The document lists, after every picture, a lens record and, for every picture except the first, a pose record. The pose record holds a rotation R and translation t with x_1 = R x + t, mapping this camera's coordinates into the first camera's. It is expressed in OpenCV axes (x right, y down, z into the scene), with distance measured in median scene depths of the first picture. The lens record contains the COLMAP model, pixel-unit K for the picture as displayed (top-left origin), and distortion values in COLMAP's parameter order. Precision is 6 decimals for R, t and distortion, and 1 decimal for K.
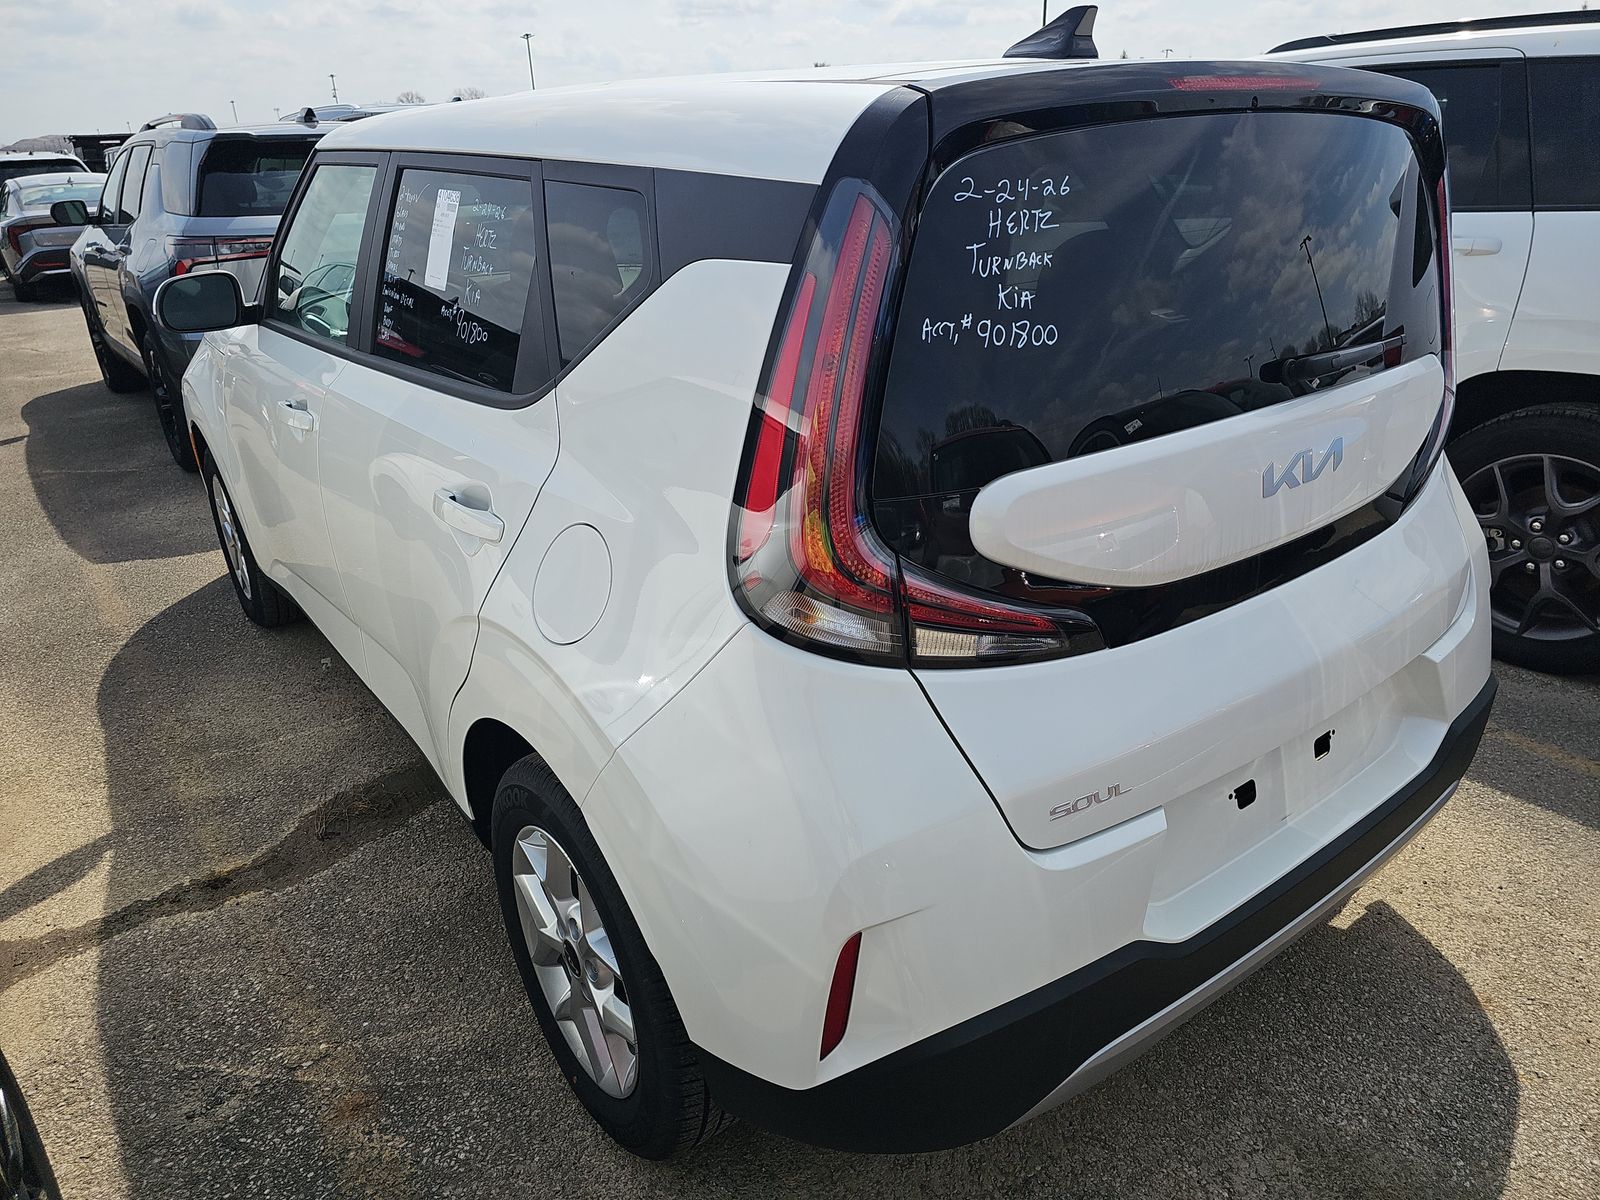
lens RADIAL K [[1091.4, 0, 800.0], [0, 1091.4, 600.0], [0, 0, 1]] dist [0.038721, -0.038011]
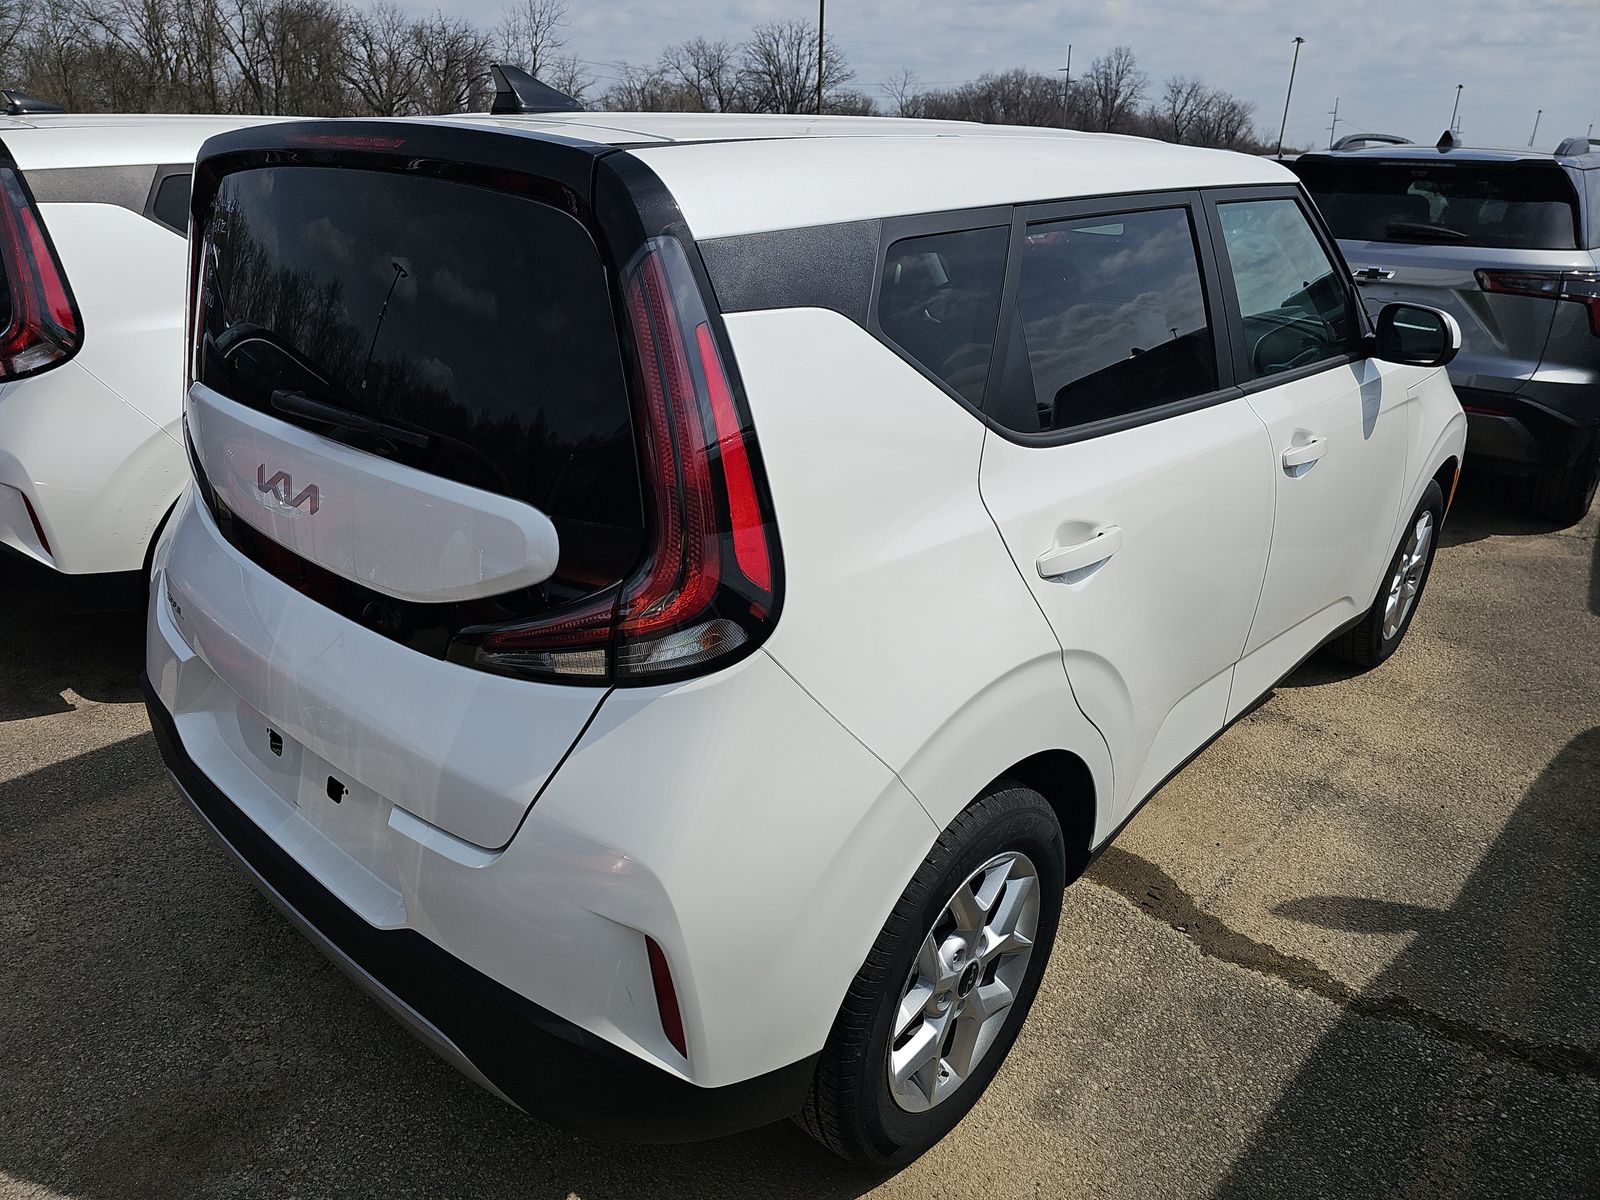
lens RADIAL K [[1091.4, 0, 800.0], [0, 1091.4, 600.0], [0, 0, 1]] dist [0.038721, -0.038011]
pose [[0.159991, 0.407659, -0.899009, 1.784078], [-0.410612, 0.855692, 0.314943, -0.660496], [0.897664, 0.318756, 0.304292, 1.317008]]
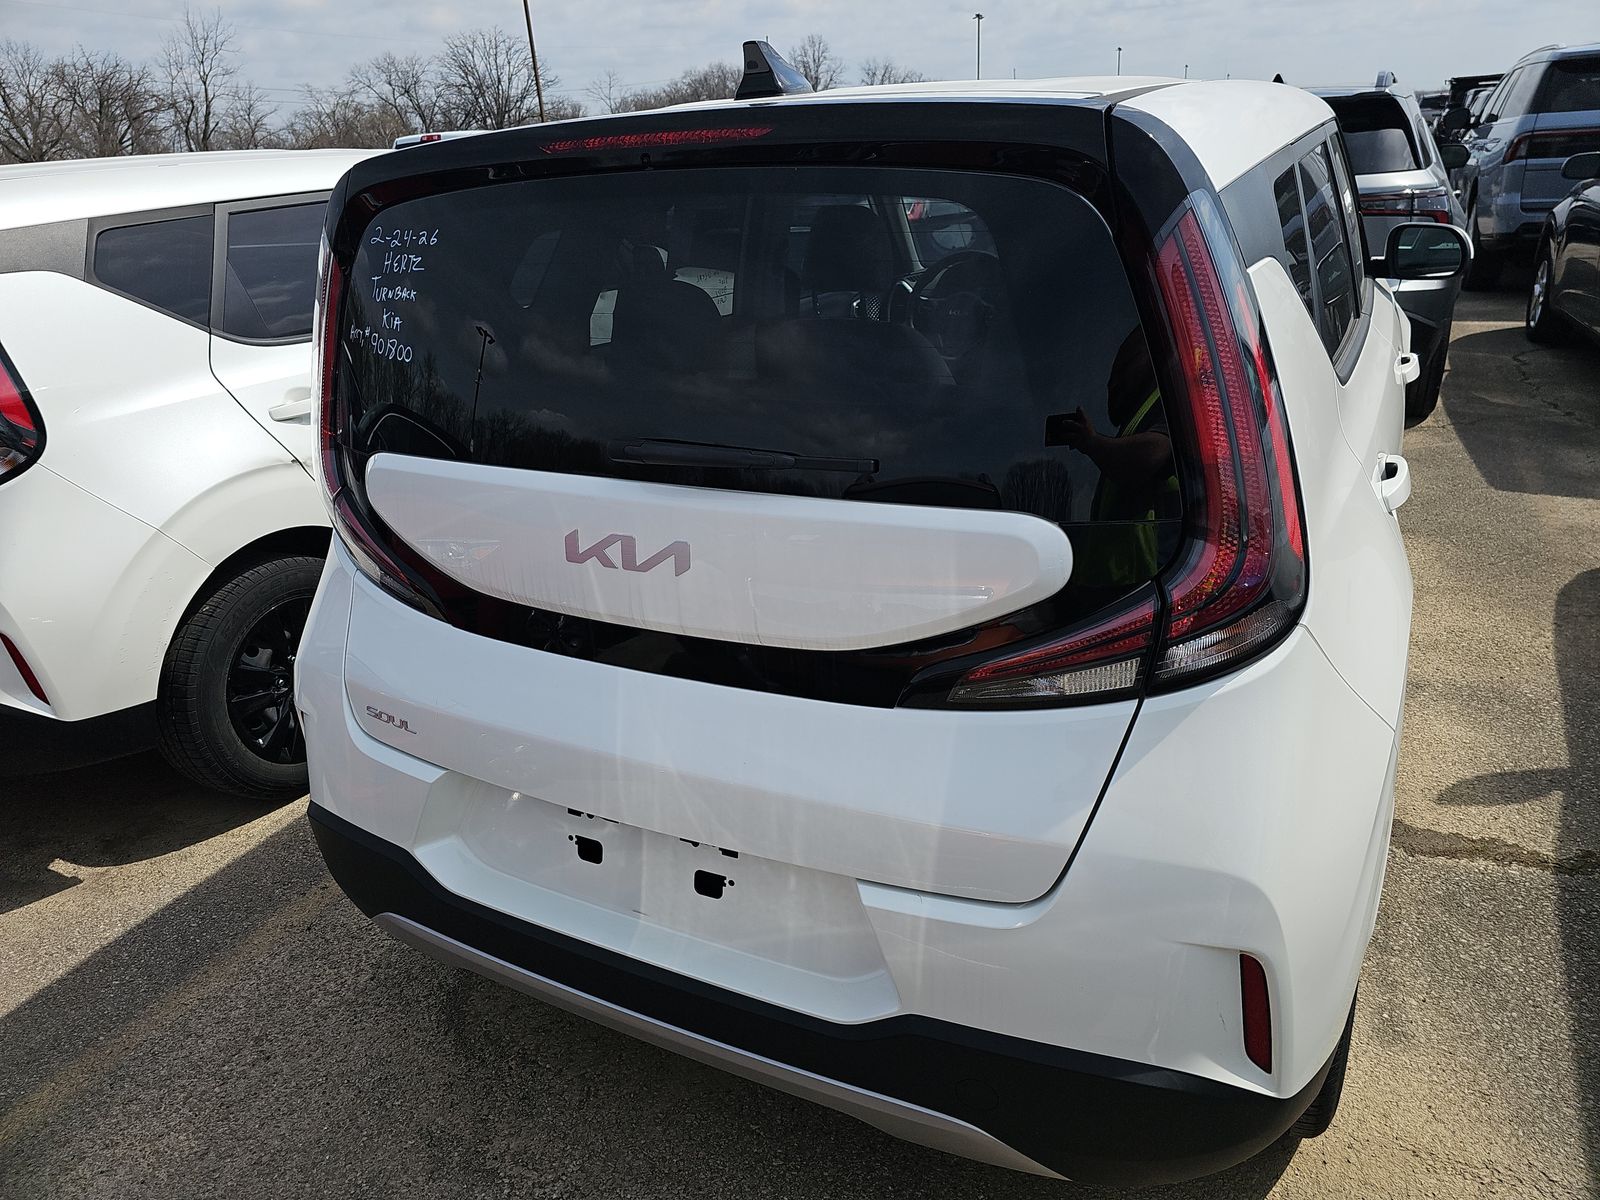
lens RADIAL K [[1079.8, 0, 796.8], [0, 1079.8, 607.8], [0, 0, 1]] dist [0.050516, -0.049960]
pose [[0.416407, 0.362141, -0.833942, 1.485860], [-0.309898, 0.918854, 0.244275, -0.396656], [0.854733, 0.156719, 0.494844, 0.764089]]
